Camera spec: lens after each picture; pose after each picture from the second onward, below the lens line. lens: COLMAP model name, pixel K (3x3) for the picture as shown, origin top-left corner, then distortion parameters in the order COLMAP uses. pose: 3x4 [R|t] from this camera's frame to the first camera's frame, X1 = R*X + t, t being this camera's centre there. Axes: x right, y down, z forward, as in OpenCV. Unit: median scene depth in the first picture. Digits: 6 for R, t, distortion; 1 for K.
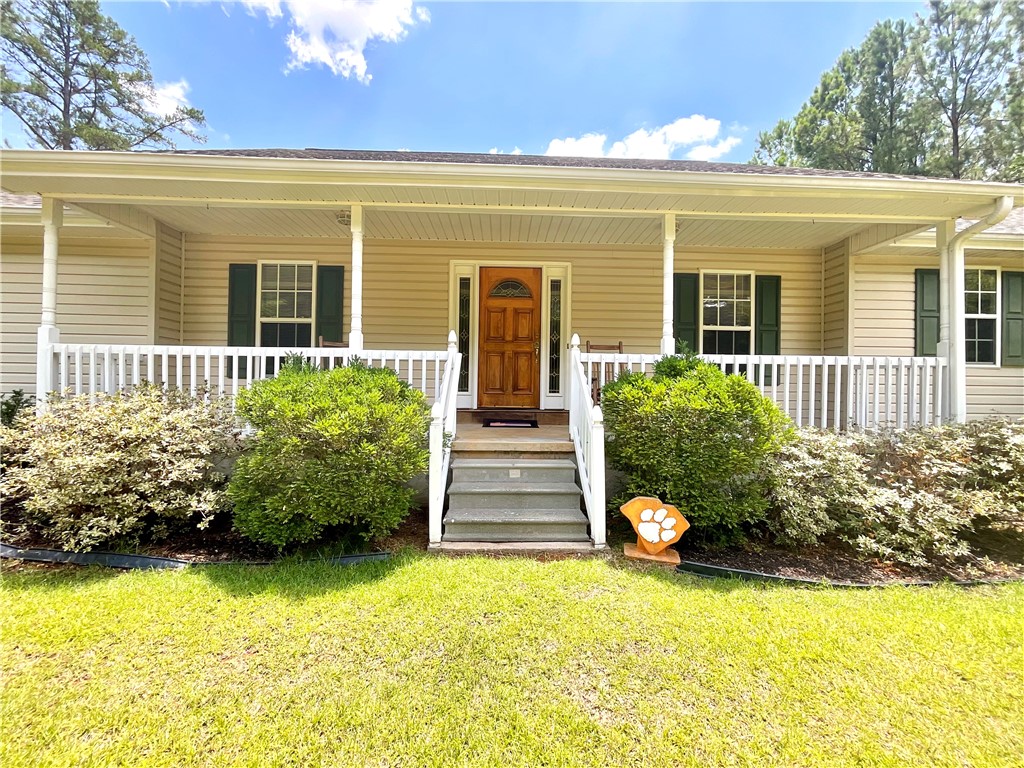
lens RADIAL K [[412.0, 0, 512.0], [0, 412.0, 384.0], [0, 0, 1]] dist [0.020384, -0.012408]
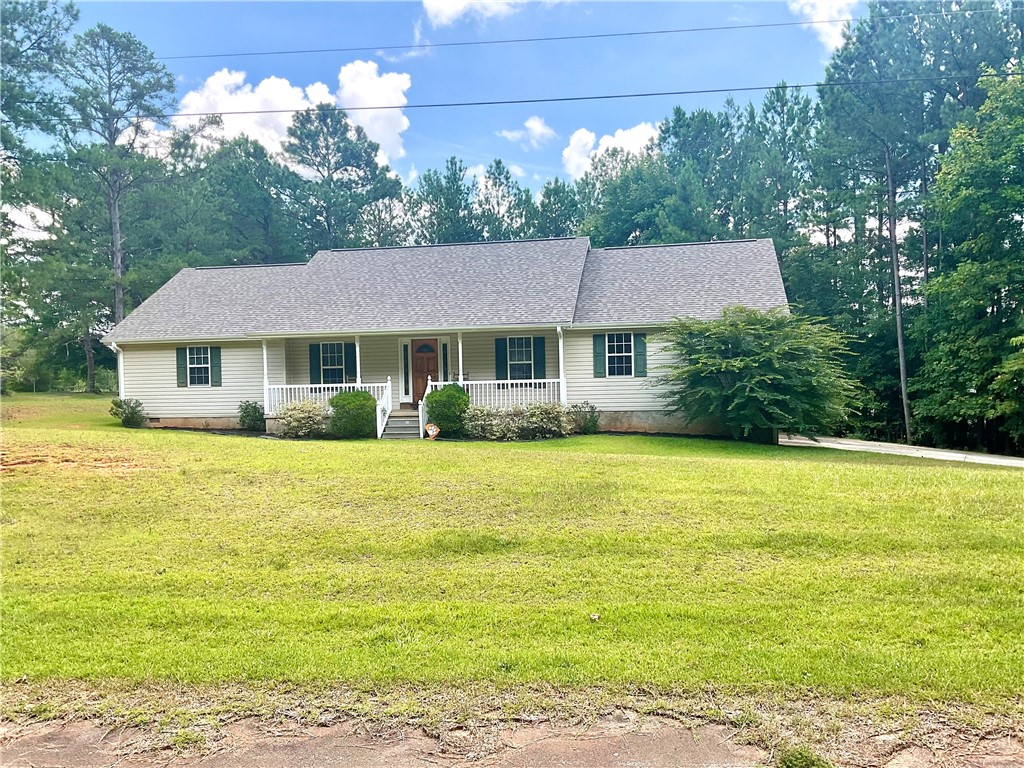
lens RADIAL K [[878.0, 0, 512.0], [0, 878.0, 384.0], [0, 0, 1]] dist [0.001860, 0.000335]
pose [[0.970655, -0.033297, -0.238159, 2.223731], [0.039247, 0.999024, 0.020282, -0.166860], [0.237251, -0.029034, 0.971014, -4.932176]]
